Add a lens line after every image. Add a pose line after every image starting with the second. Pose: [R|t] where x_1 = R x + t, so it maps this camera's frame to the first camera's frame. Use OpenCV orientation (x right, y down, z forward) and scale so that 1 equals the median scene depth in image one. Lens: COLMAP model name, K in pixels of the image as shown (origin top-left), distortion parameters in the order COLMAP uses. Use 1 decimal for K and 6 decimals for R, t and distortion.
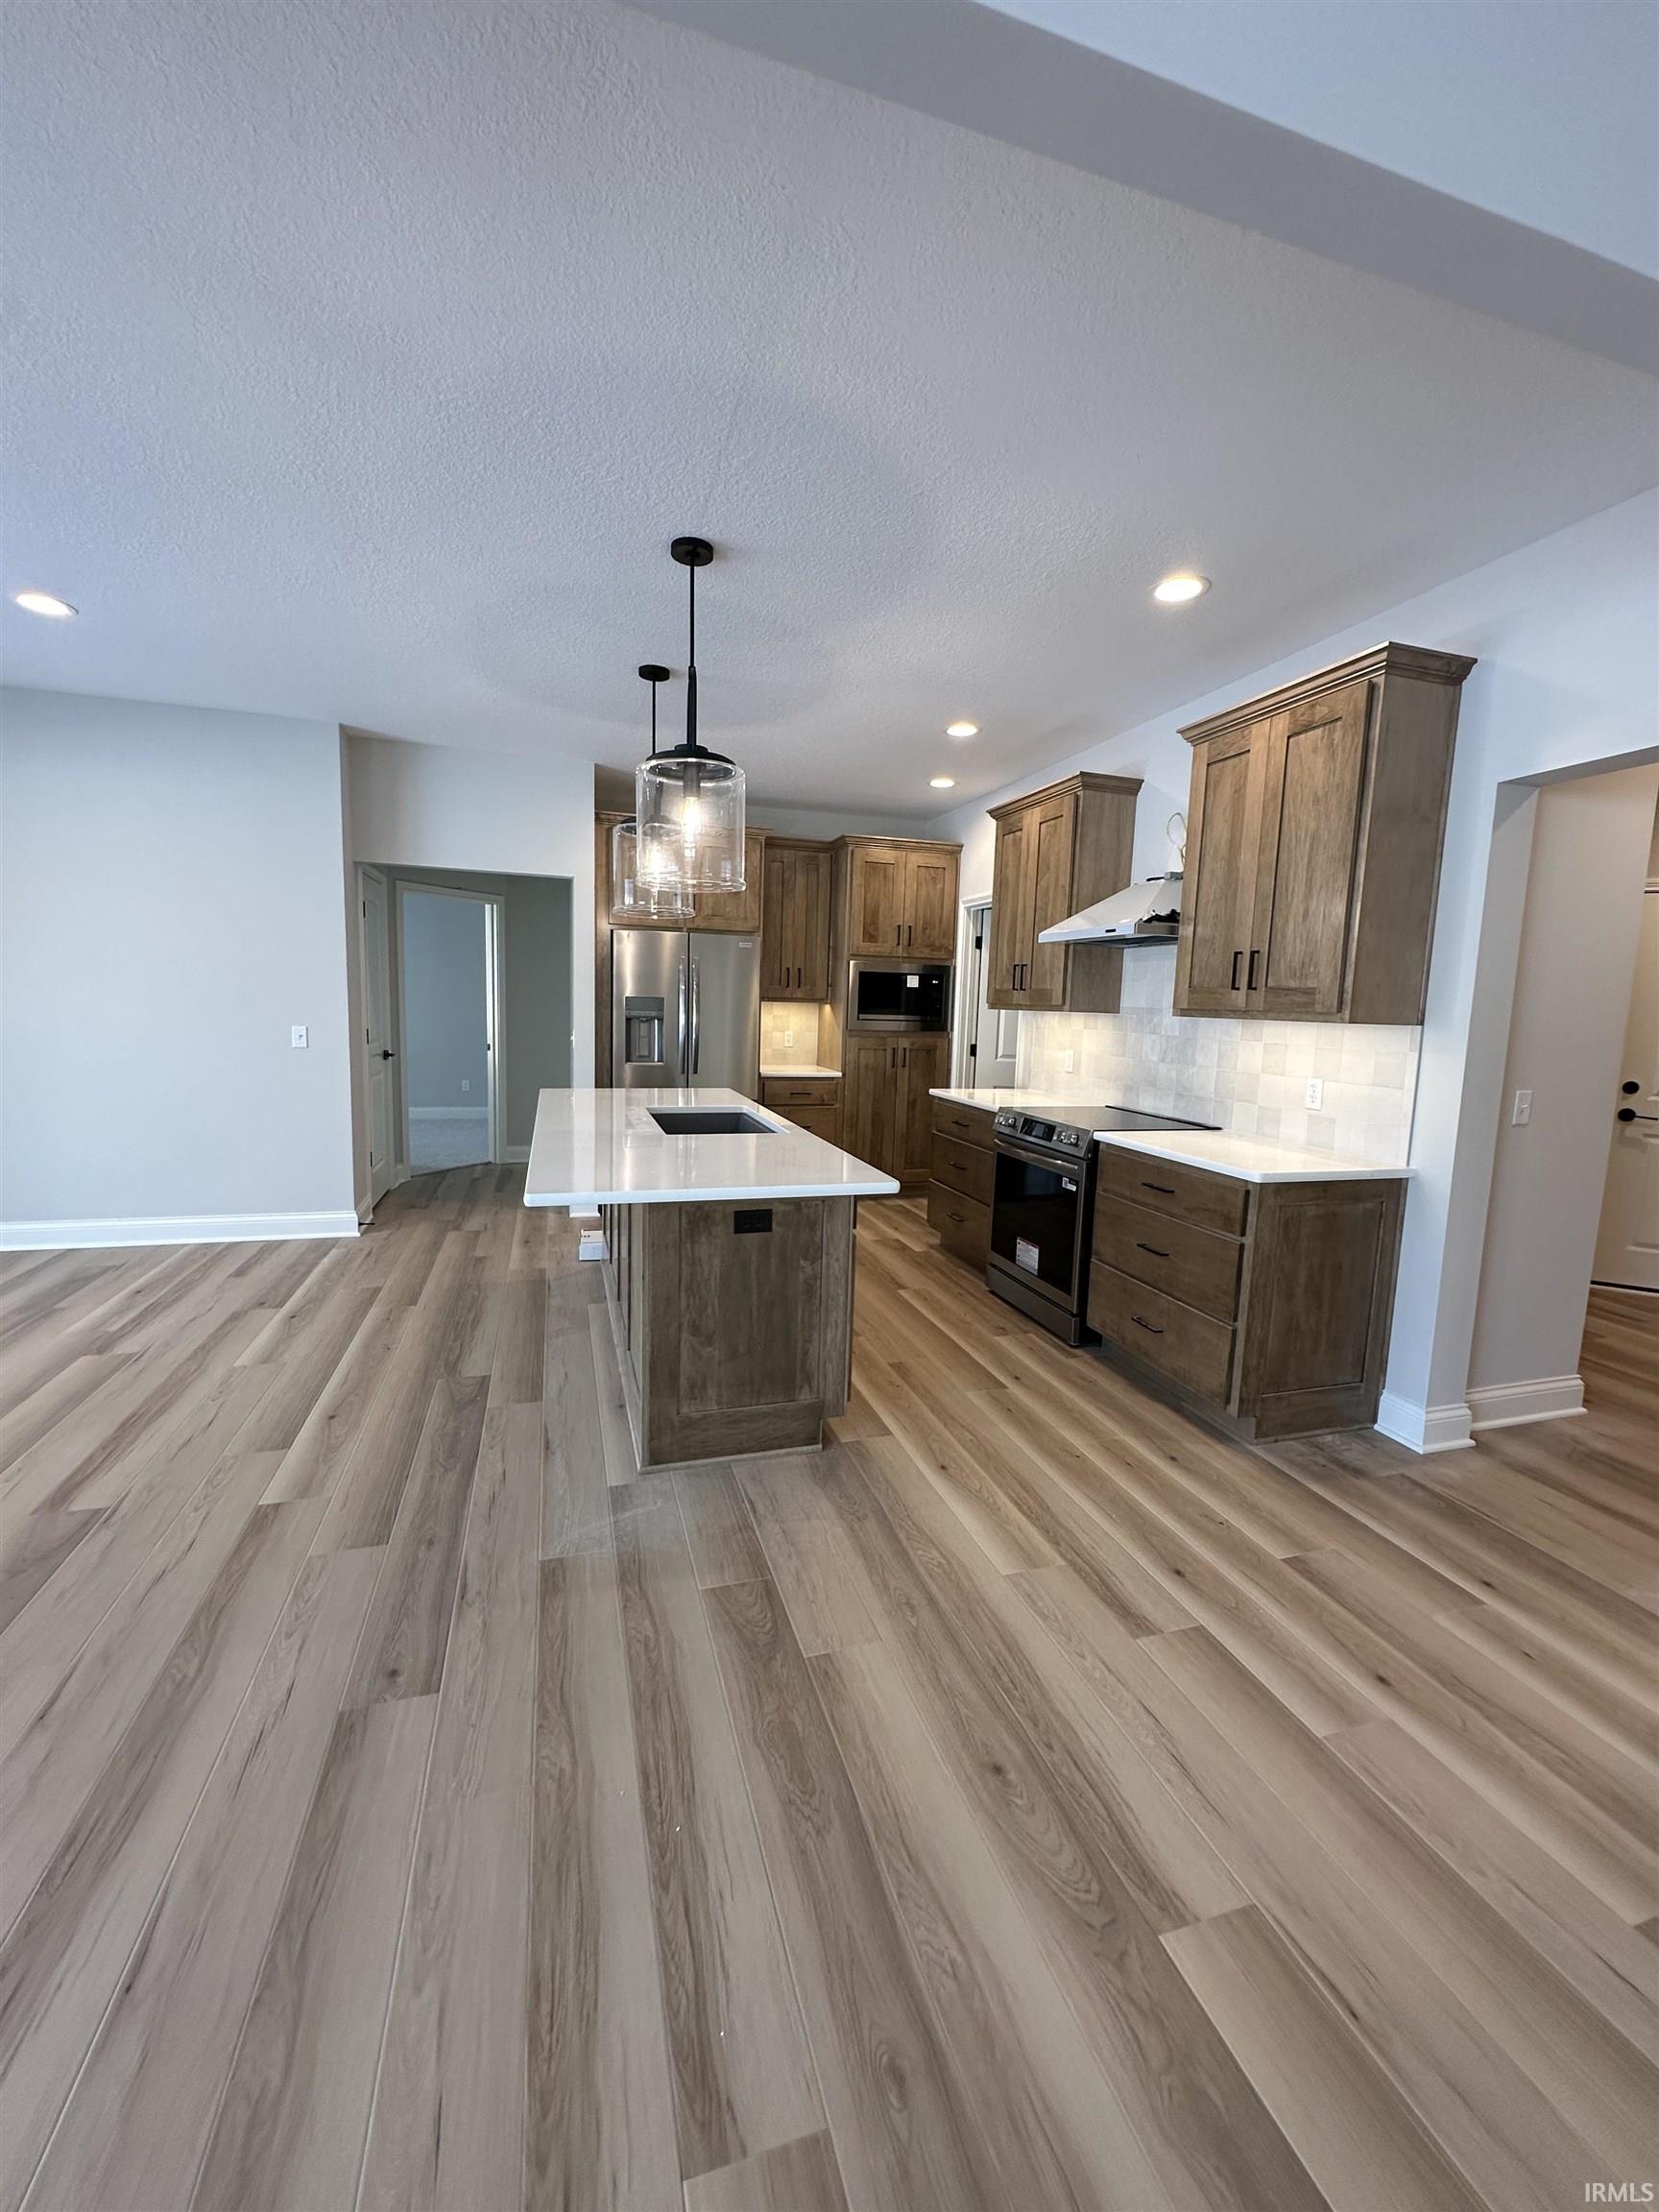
lens RADIAL K [[882.3, 0, 824.9], [0, 882.3, 1117.6], [0, 0, 1]] dist [-0.002971, 0.000491]
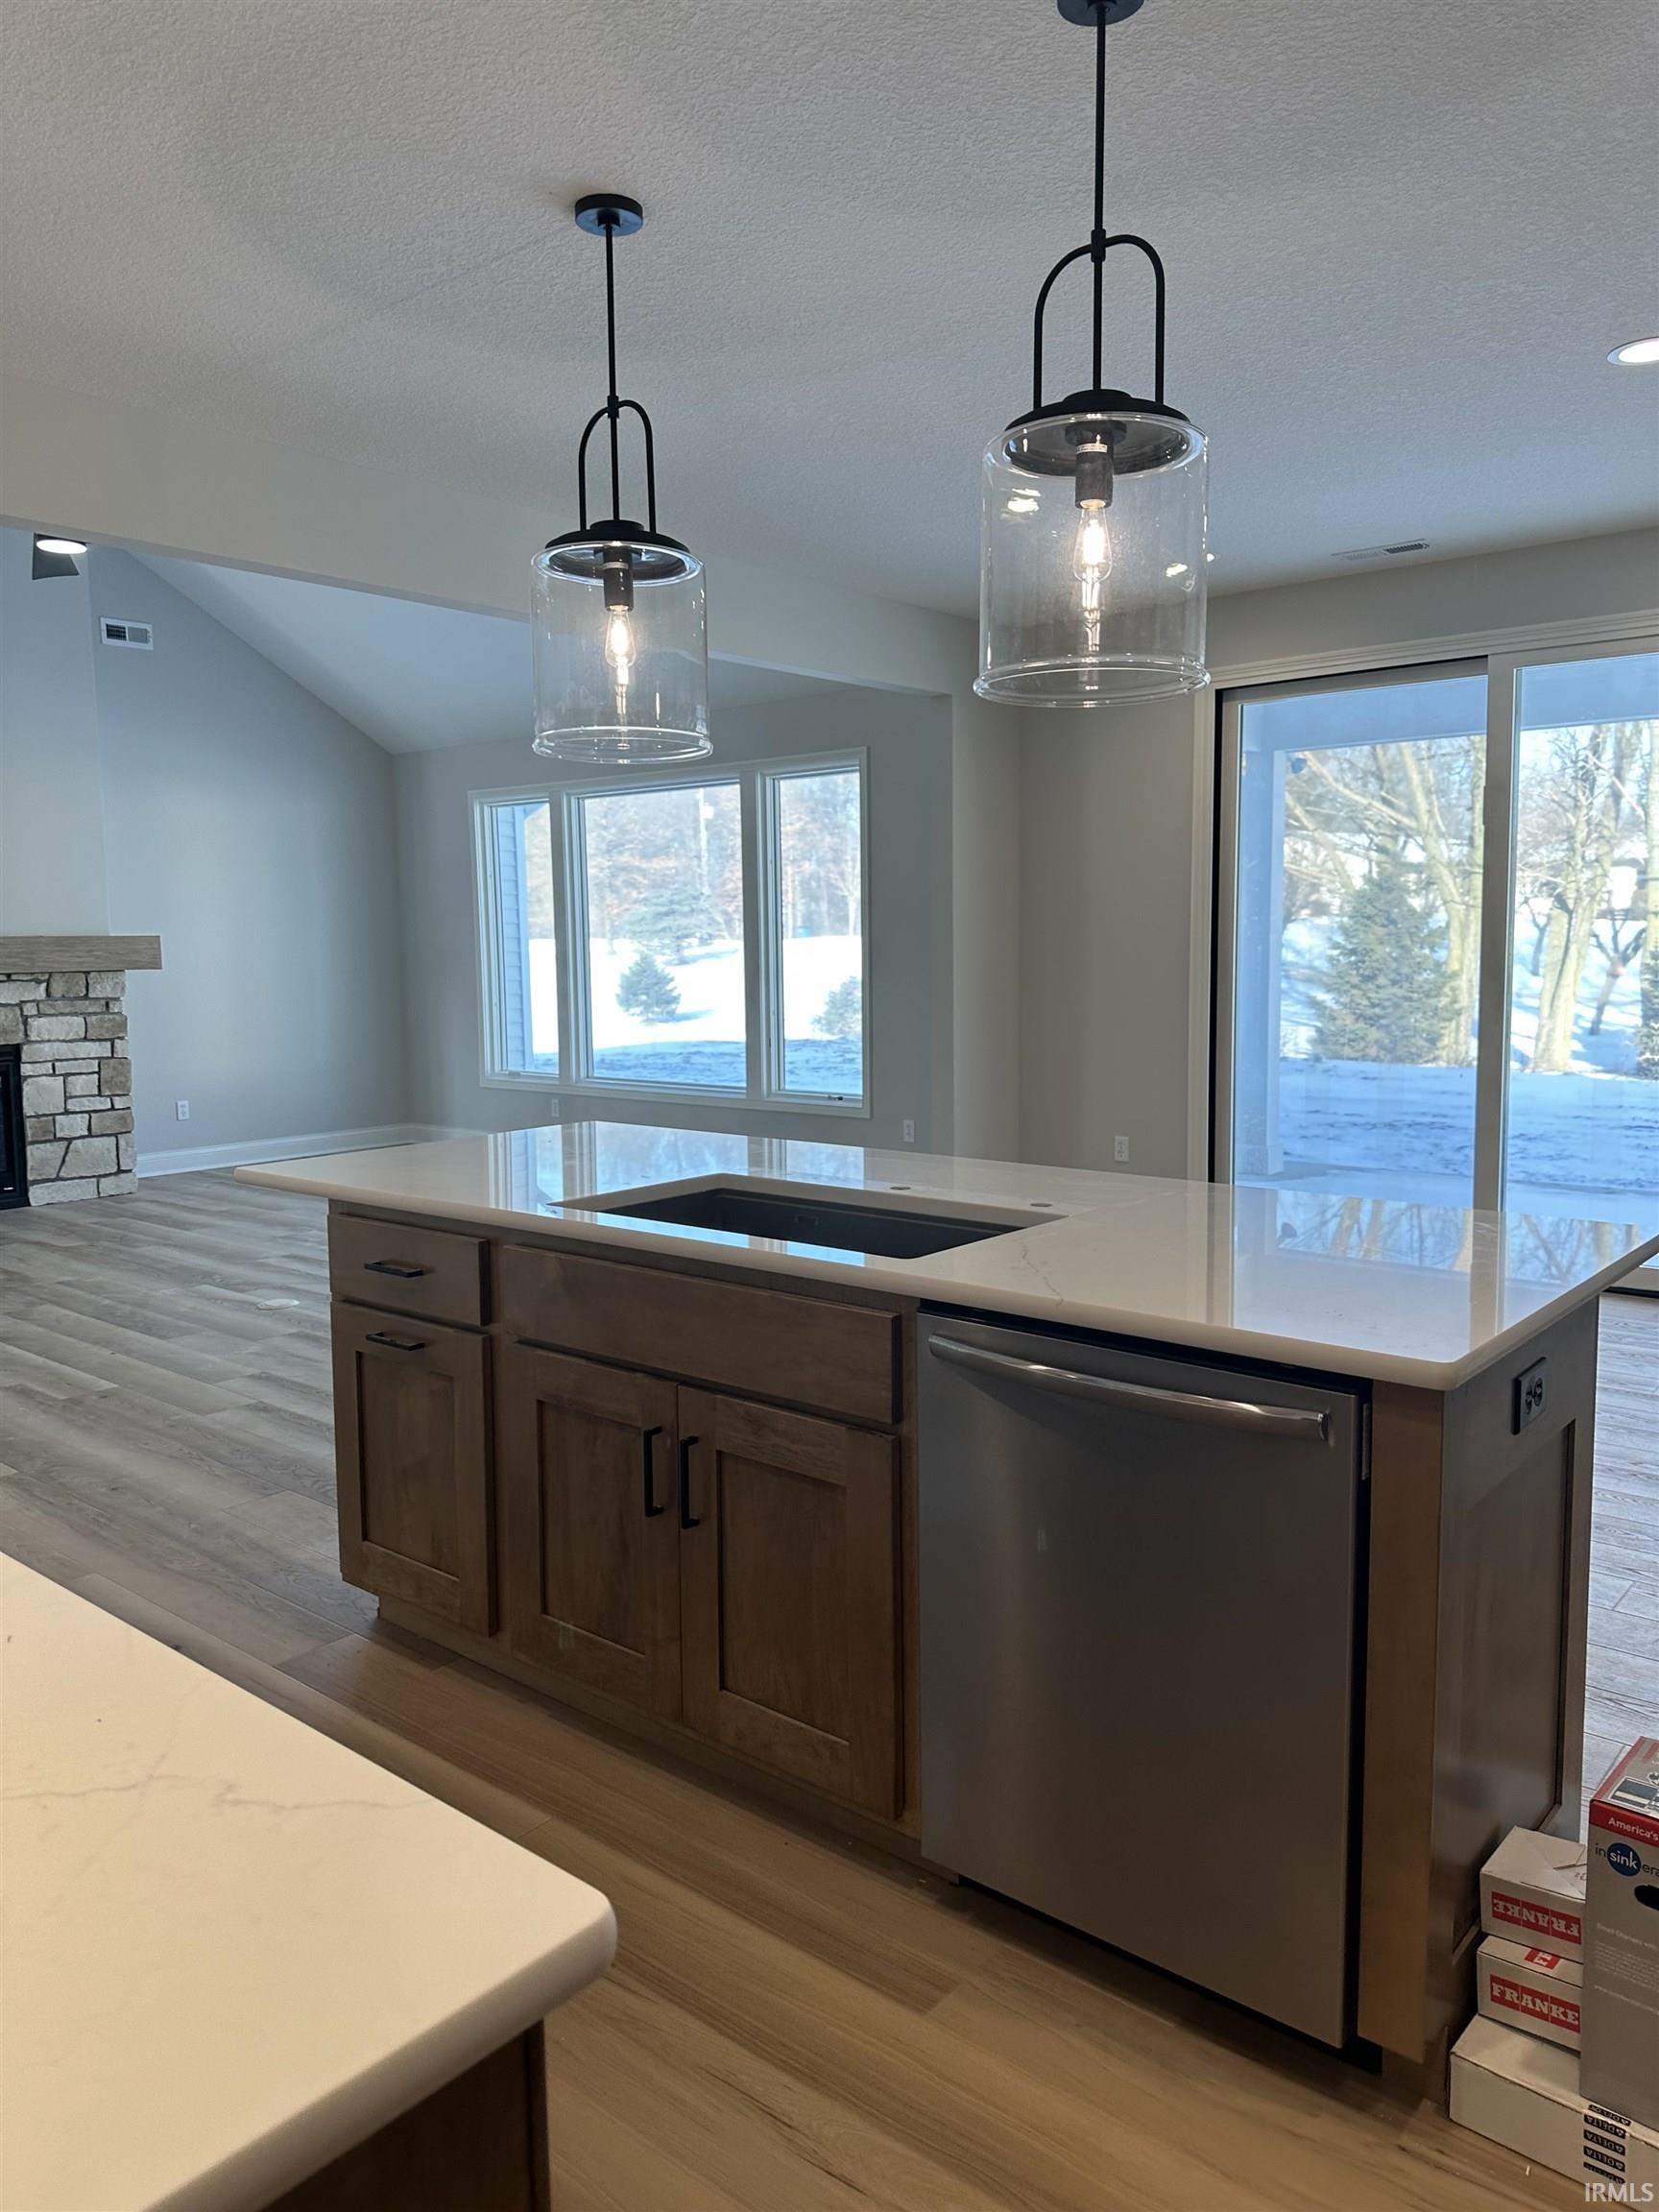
lens RADIAL K [[1558.2, 0, 851.2], [0, 1558.2, 1097.9], [0, 0, 1]] dist [0.009205, -0.010387]
pose [[-0.833438, 0.037805, -0.551318, 0.212311], [-0.086738, 0.976342, 0.198074, -0.167073], [0.545763, 0.212902, -0.810441, 1.323589]]
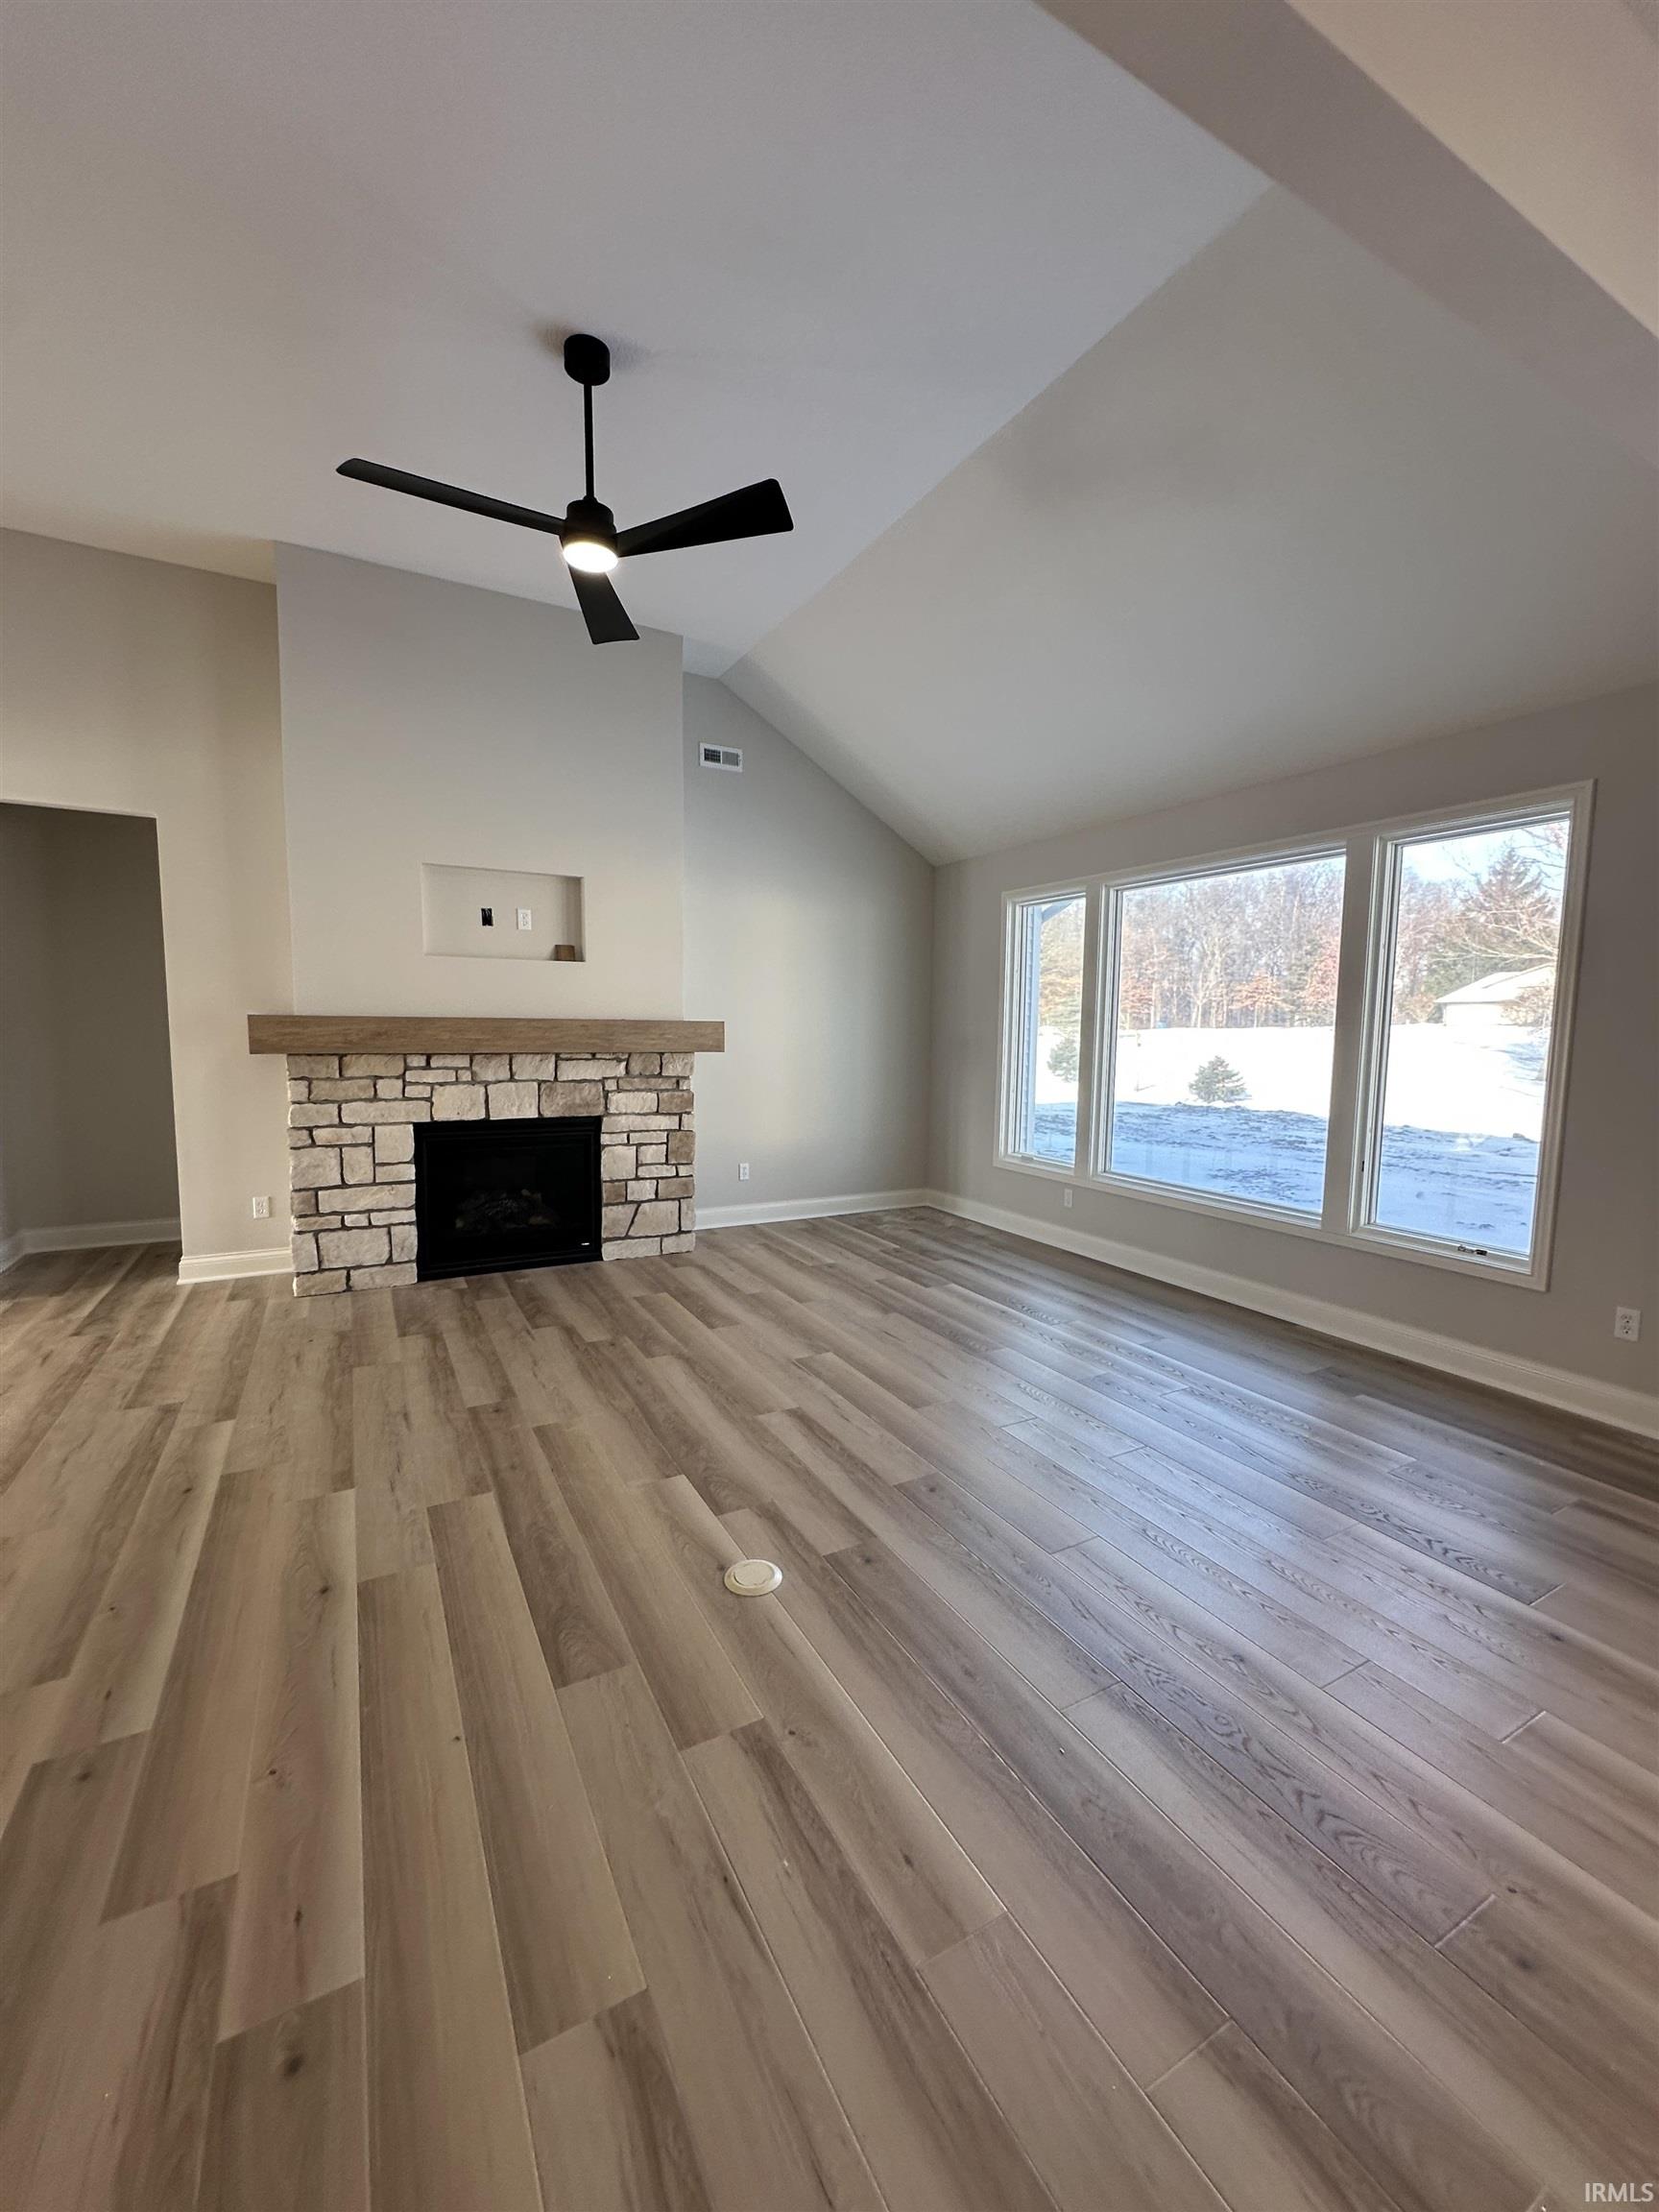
lens RADIAL K [[882.3, 0, 836.2], [0, 882.3, 1110.1], [0, 0, 1]] dist [-0.002971, 0.000491]
pose [[-0.976455, -0.020199, -0.214774, -0.054649], [-0.068916, 0.972643, 0.221846, -0.058635], [0.204417, 0.231424, -0.951134, 0.392662]]
